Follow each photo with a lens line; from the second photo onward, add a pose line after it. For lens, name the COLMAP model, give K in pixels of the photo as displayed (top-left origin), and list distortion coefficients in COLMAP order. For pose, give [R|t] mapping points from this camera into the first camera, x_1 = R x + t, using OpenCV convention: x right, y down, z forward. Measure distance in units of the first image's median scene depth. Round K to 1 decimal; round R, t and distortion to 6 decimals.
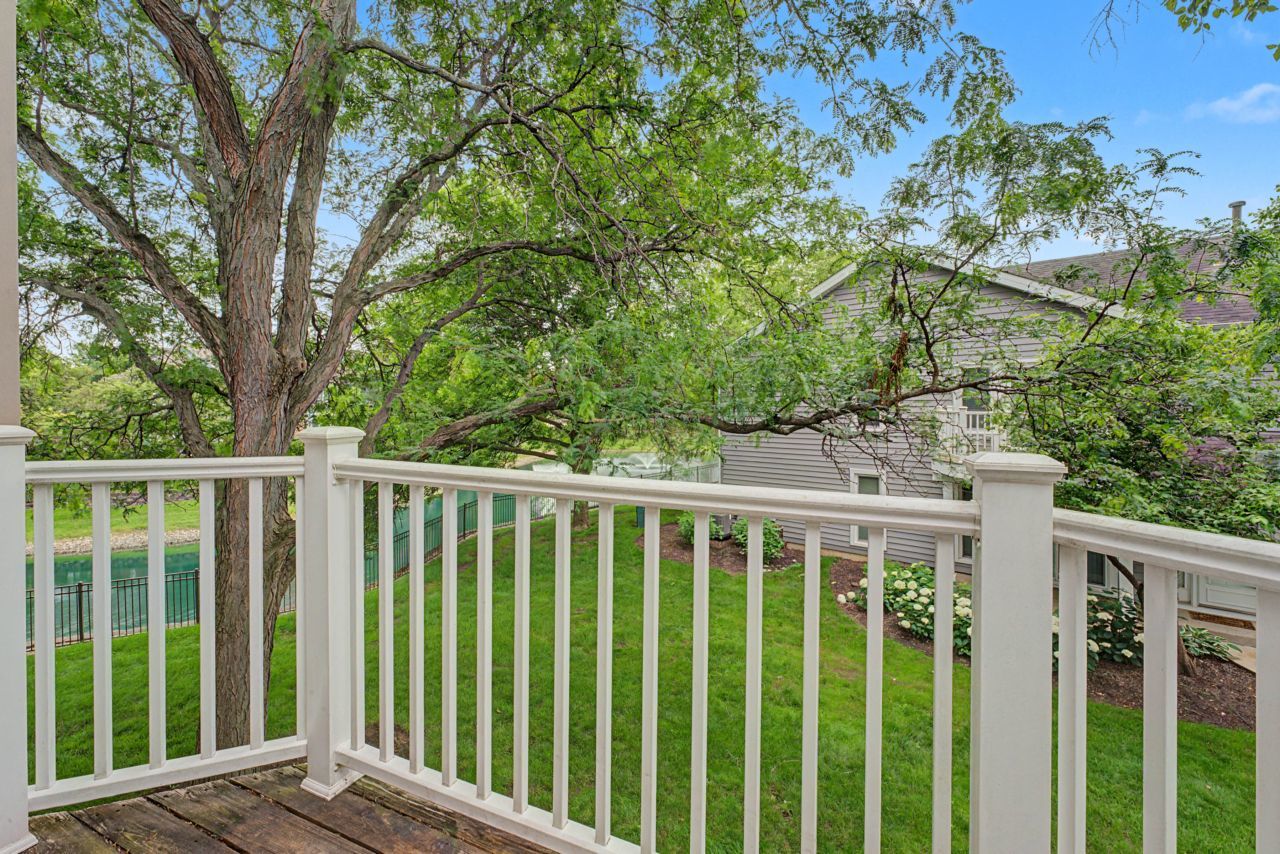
lens RADIAL K [[543.1, 0, 635.2], [0, 543.1, 408.1], [0, 0, 1]] dist [-0.000413, -0.000034]
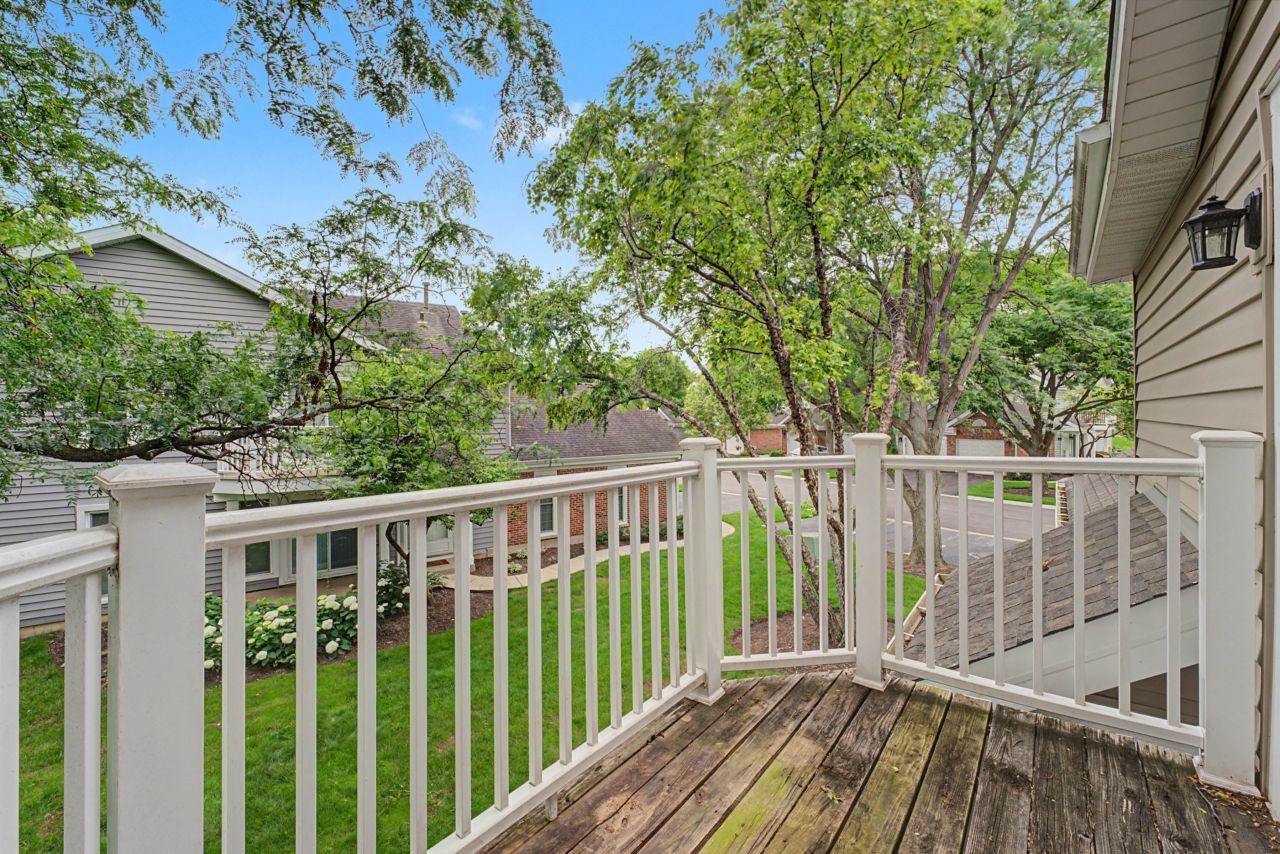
lens RADIAL K [[533.8, 0, 641.5], [0, 533.8, 411.6], [0, 0, 1]] dist [-0.000976, -0.000052]
pose [[0.233455, 0.008197, 0.972333, -0.356301], [0.014831, 0.999818, -0.011989, -0.000966], [-0.972255, 0.017219, 0.233291, 0.157441]]
